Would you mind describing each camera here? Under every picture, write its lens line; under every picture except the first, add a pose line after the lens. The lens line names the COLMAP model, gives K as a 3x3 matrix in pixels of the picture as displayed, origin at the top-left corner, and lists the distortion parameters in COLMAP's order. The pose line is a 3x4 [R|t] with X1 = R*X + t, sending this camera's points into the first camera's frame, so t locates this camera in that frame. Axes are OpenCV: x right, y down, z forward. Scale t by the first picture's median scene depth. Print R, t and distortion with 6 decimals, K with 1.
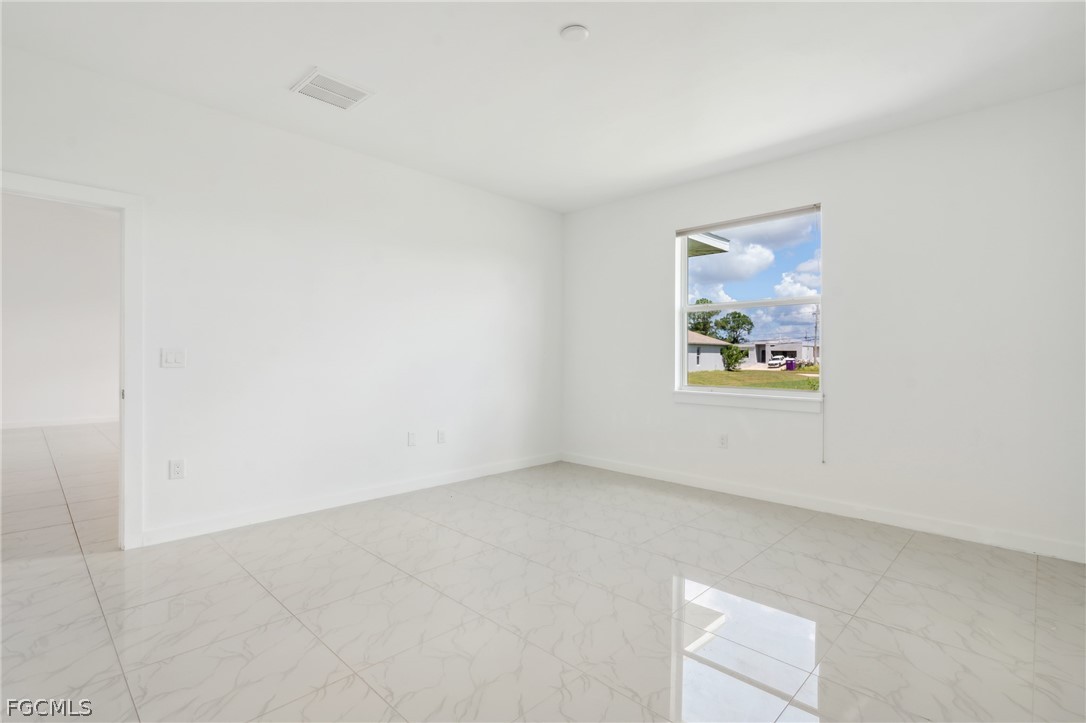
lens RADIAL K [[501.2, 0, 534.7], [0, 501.2, 358.8], [0, 0, 1]] dist [-0.001691, -0.002628]
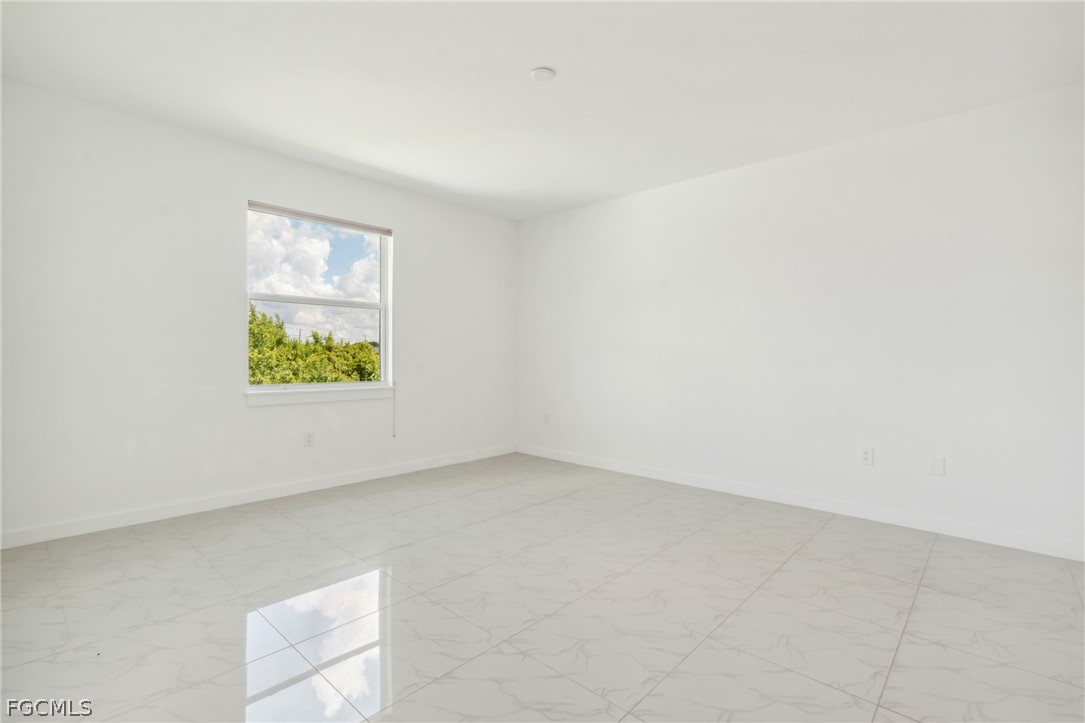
lens RADIAL K [[500.7, 0, 535.2], [0, 500.7, 364.7], [0, 0, 1]] dist [-0.001691, -0.002628]
pose [[-0.018932, -0.026213, 0.999477, -1.476356], [-0.002746, 0.999654, 0.026165, -0.019525], [-0.999817, -0.002249, -0.018998, 1.419245]]
